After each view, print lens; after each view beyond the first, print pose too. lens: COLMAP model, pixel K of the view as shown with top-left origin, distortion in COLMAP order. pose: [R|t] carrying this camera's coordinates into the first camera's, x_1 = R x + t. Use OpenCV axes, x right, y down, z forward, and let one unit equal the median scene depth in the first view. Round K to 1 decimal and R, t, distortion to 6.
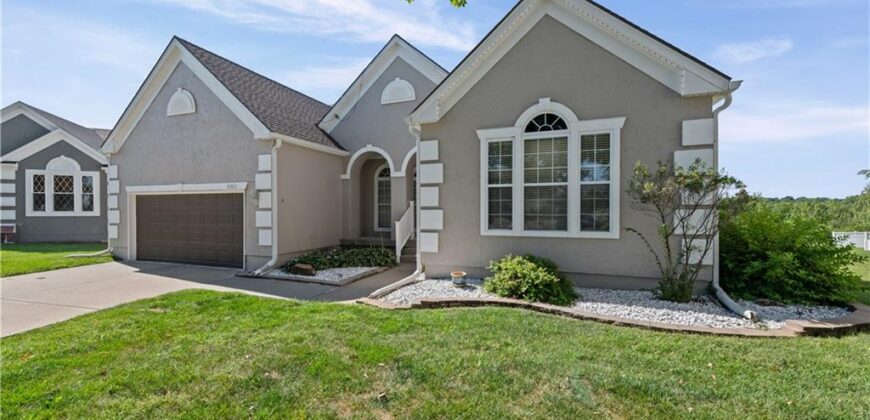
lens RADIAL K [[343.7, 0, 426.7], [0, 343.7, 211.3], [0, 0, 1]] dist [0.006626, -0.001323]
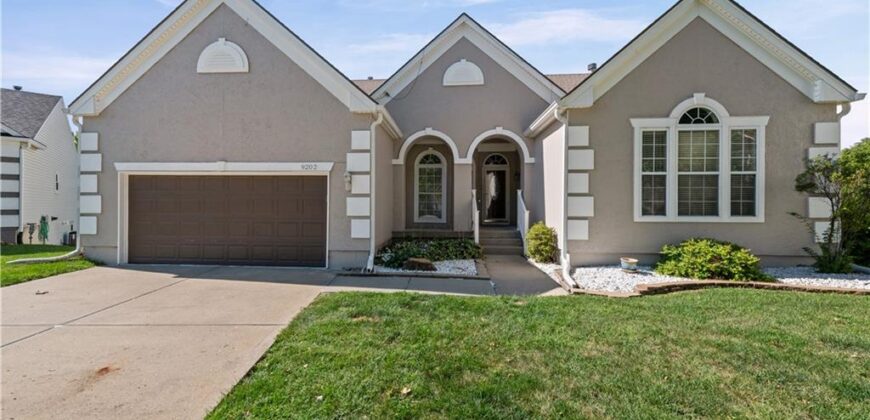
lens RADIAL K [[343.7, 0, 418.0], [0, 343.7, 204.8], [0, 0, 1]] dist [0.006626, -0.001323]
pose [[0.959689, 0.003999, 0.281034, -0.718193], [-0.003910, 0.999992, -0.000877, 0.022158], [-0.281036, -0.000257, 0.959697, 0.187298]]
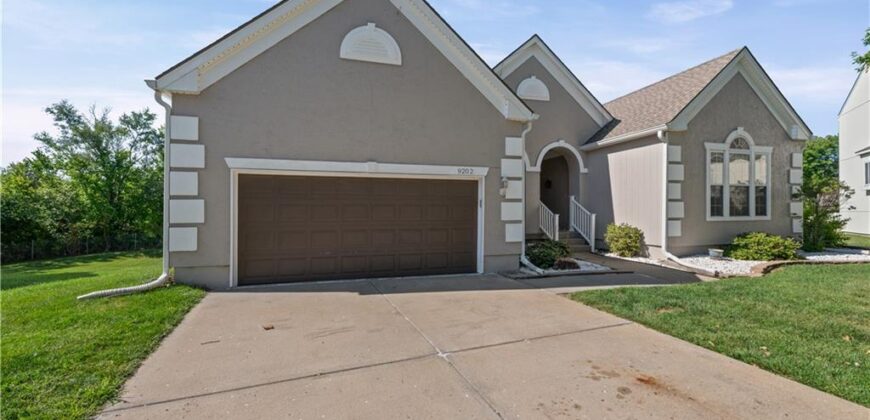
lens RADIAL K [[343.7, 0, 420.6], [0, 343.7, 208.0], [0, 0, 1]] dist [0.006626, -0.001323]
pose [[0.805320, 0.000124, 0.592840, -1.477813], [0.002548, 0.999990, -0.003670, 0.020360], [-0.592834, 0.004466, 0.805312, 0.552065]]
